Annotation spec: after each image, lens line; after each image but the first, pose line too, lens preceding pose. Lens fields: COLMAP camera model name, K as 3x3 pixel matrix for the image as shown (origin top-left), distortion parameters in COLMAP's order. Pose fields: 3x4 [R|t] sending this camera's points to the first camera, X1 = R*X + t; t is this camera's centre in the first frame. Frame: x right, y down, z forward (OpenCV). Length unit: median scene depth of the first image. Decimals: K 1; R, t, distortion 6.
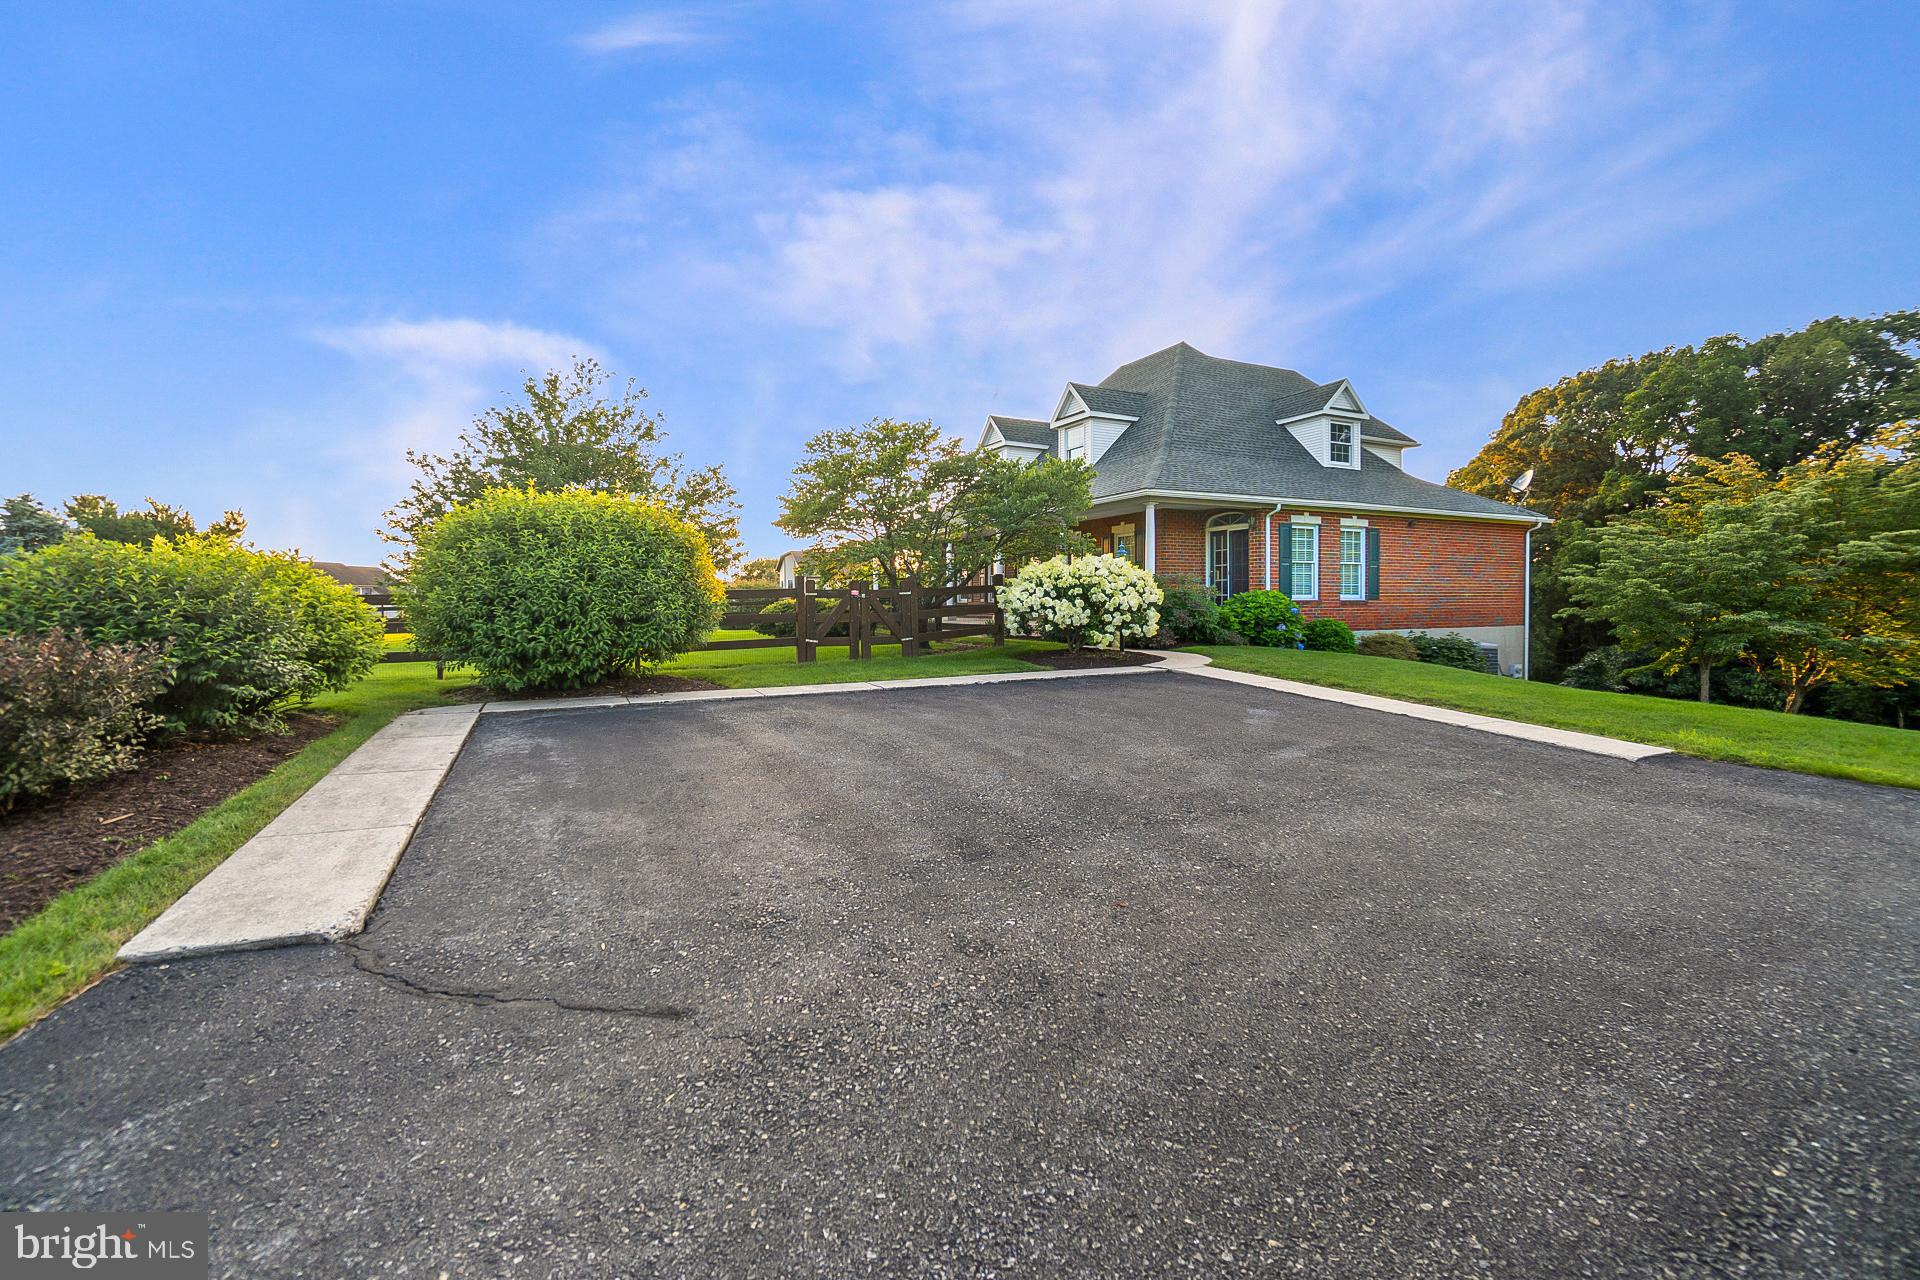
lens RADIAL K [[843.3, 0, 946.5], [0, 843.3, 621.5], [0, 0, 1]] dist [-0.064643, 0.023645]
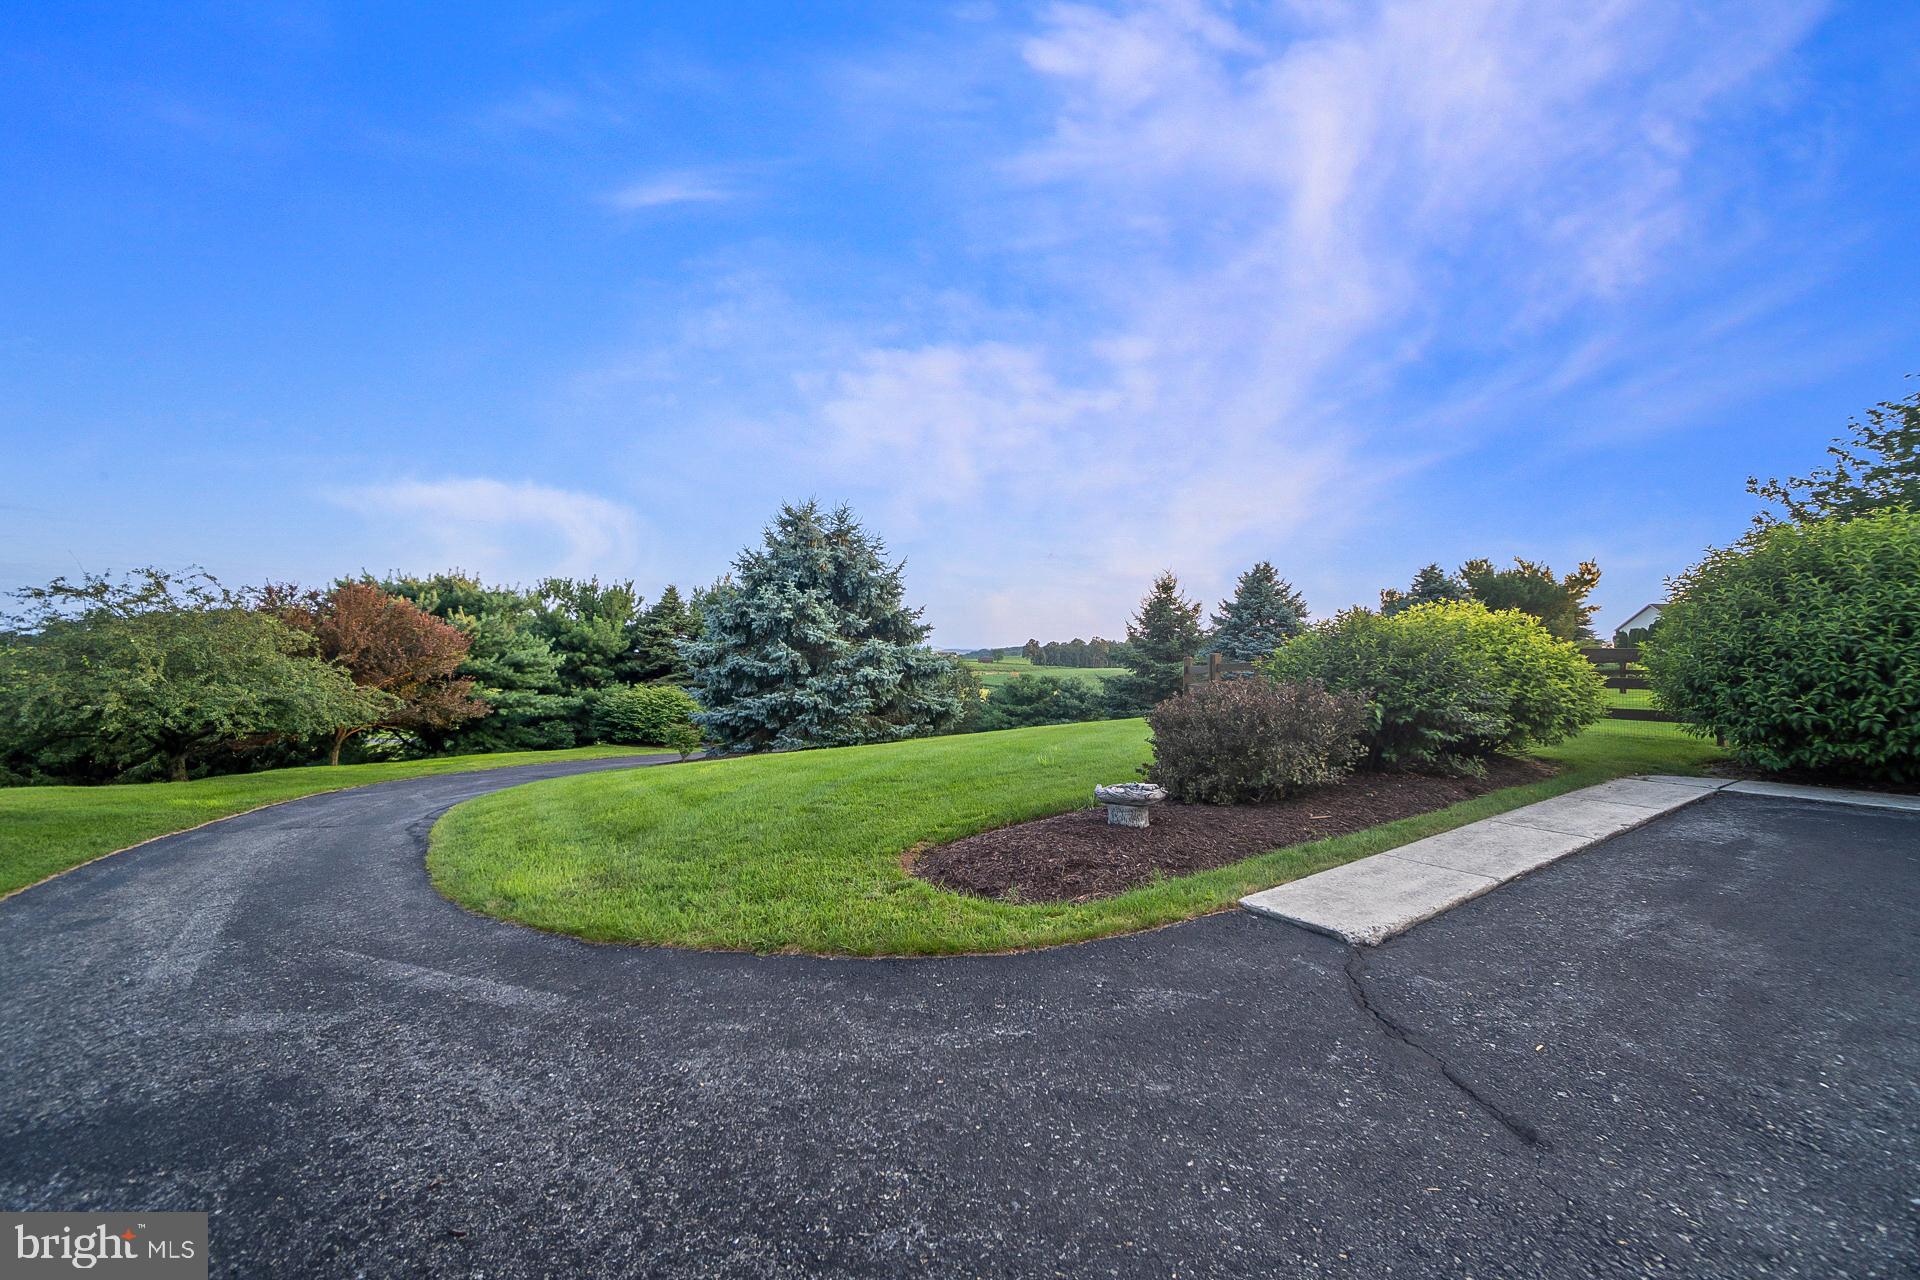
lens RADIAL K [[843.3, 0, 946.5], [0, 843.3, 621.5], [0, 0, 1]] dist [-0.064643, 0.023645]
pose [[0.160596, -0.021132, -0.986794, 0.165307], [-0.032211, 0.999126, -0.026638, -0.019068], [0.986494, 0.036064, 0.159775, 0.069621]]
